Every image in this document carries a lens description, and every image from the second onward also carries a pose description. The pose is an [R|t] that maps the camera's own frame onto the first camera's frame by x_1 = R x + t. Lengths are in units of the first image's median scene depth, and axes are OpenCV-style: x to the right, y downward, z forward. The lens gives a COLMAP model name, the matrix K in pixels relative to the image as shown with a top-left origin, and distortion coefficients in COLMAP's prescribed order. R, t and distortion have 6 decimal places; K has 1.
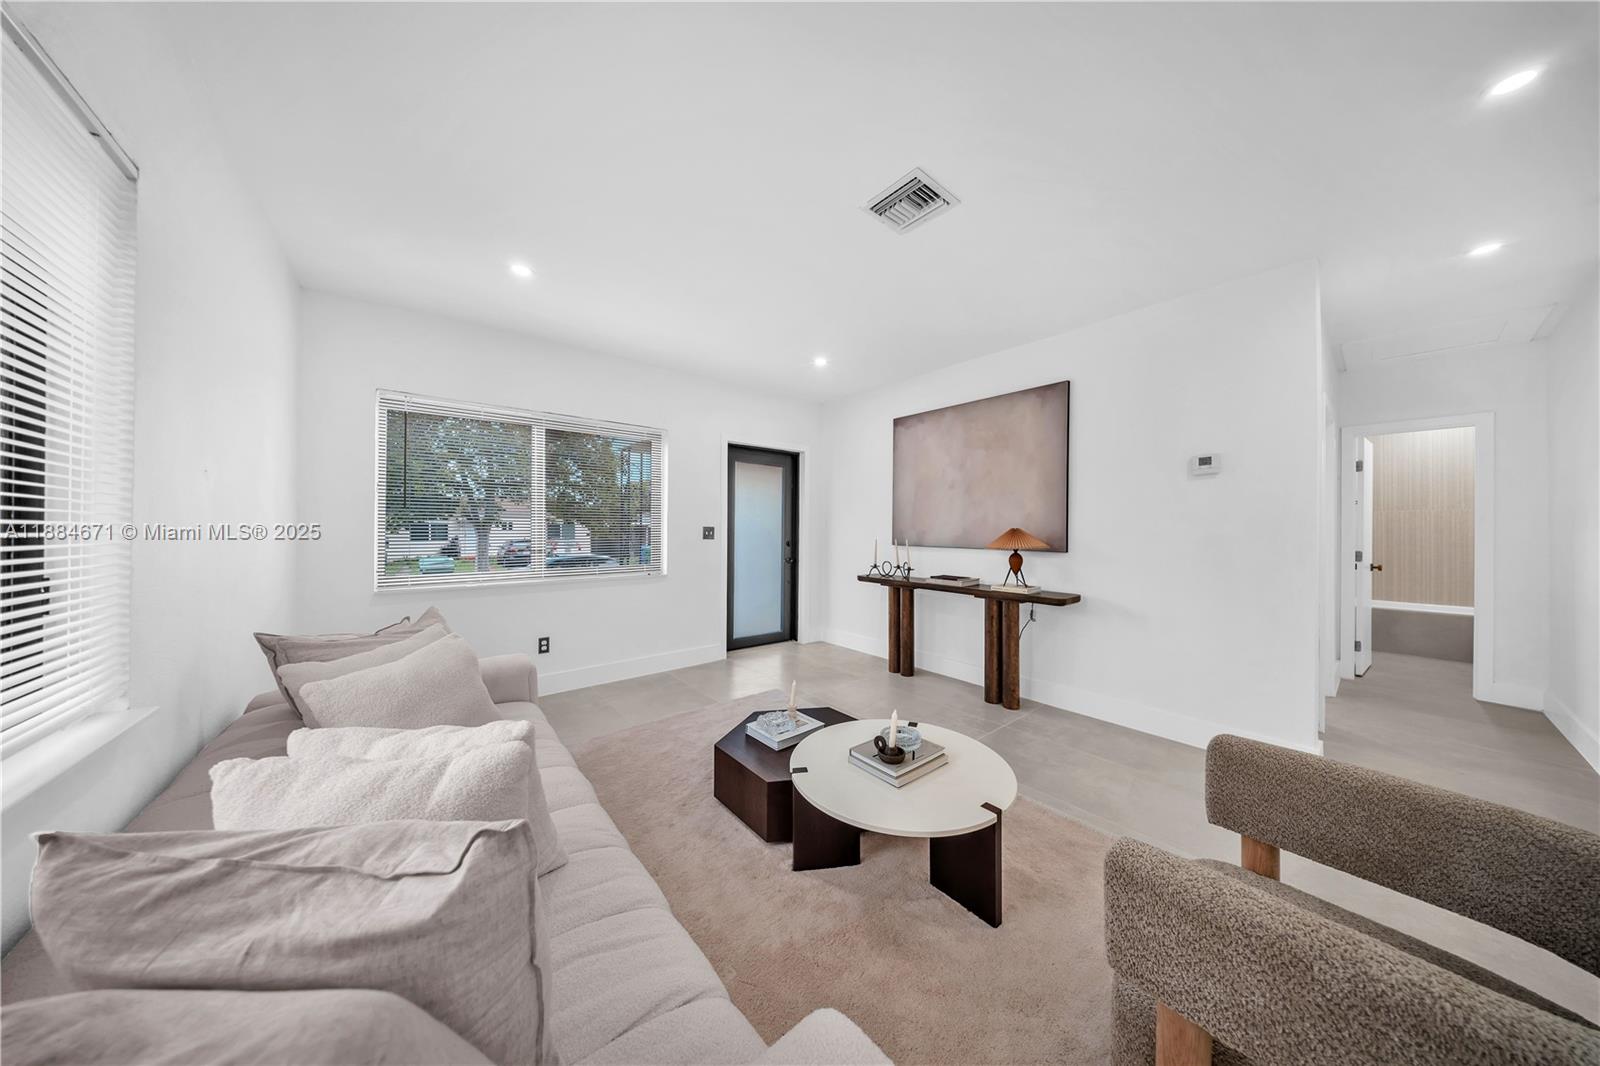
lens RADIAL K [[478.2, 0, 800.0], [0, 478.2, 533.0], [0, 0, 1]] dist [0.000085, -0.000090]
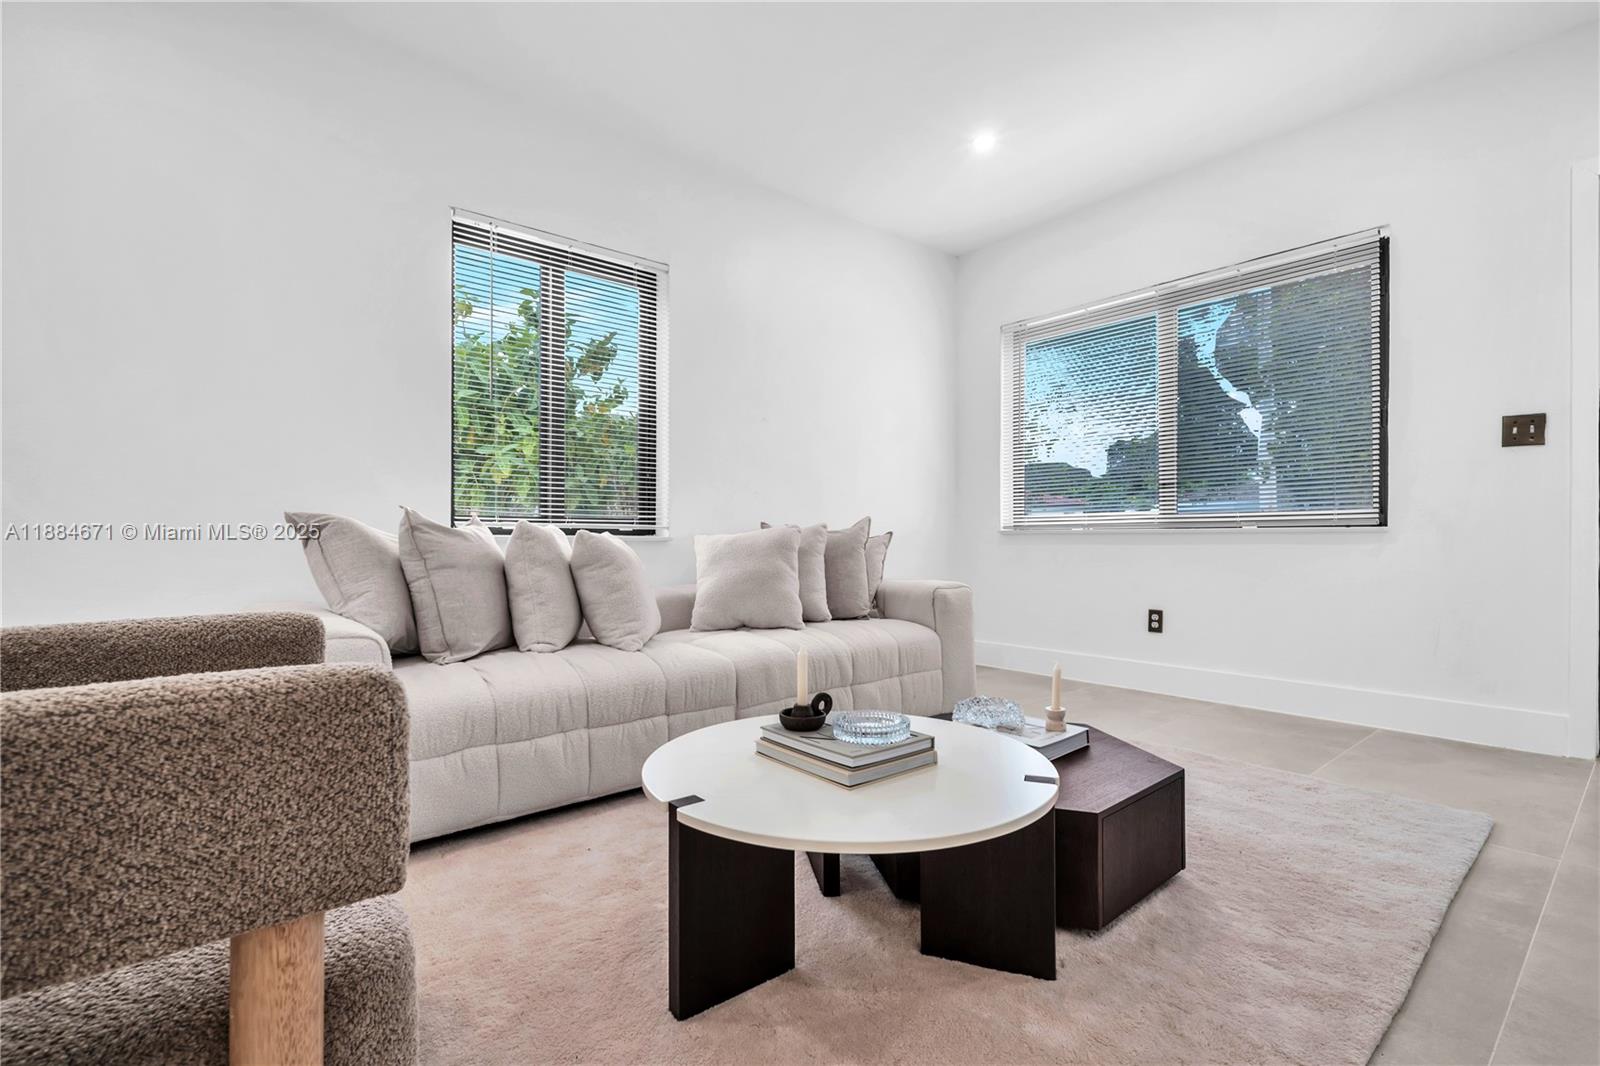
lens RADIAL K [[727.7, 0, 798.8], [0, 727.7, 542.1], [0, 0, 1]] dist [0.000630, -0.000075]
pose [[0.007248, 0.006976, -0.999949, 0.465209], [-0.005515, 0.999961, 0.006936, 0.103555], [0.999959, 0.005464, 0.007286, 0.423975]]
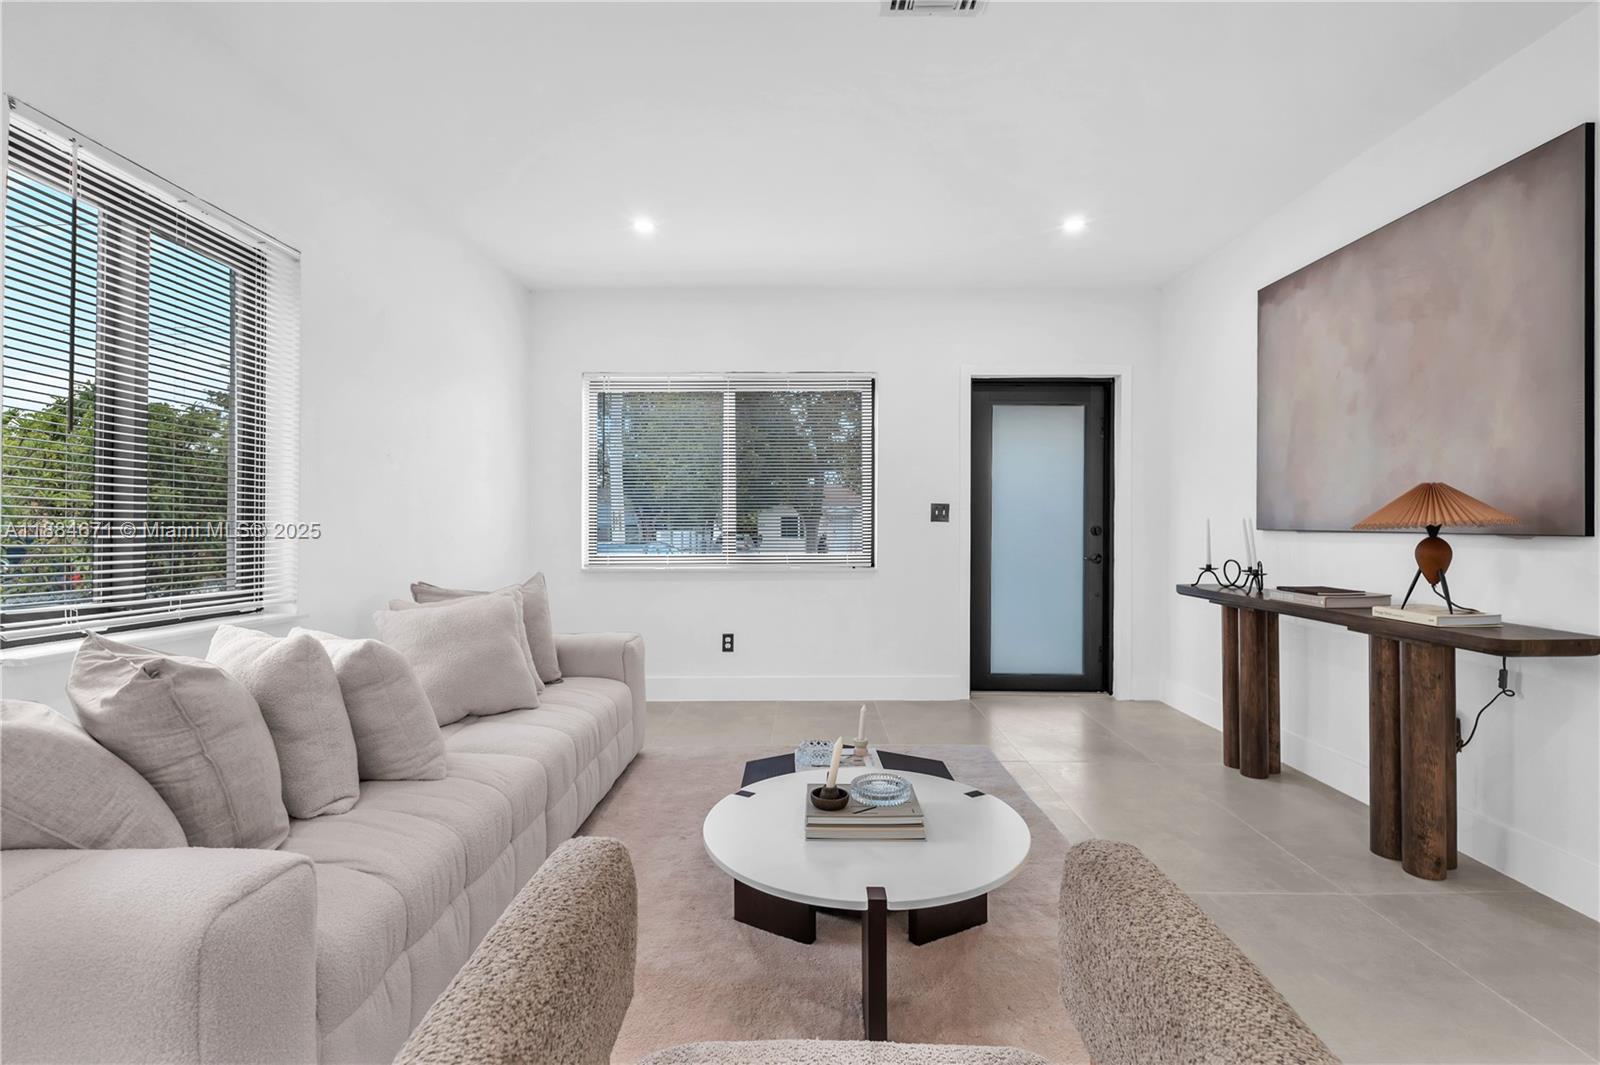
lens RADIAL K [[728.7, 0, 800.0], [0, 728.7, 532.5], [0, 0, 1]] dist [0.023441, -0.019511]
pose [[0.770056, 0.001725, -0.637974, 0.361342], [-0.002048, 0.999998, 0.000232, 0.031944], [0.637973, 0.001128, 0.770058, 0.062940]]
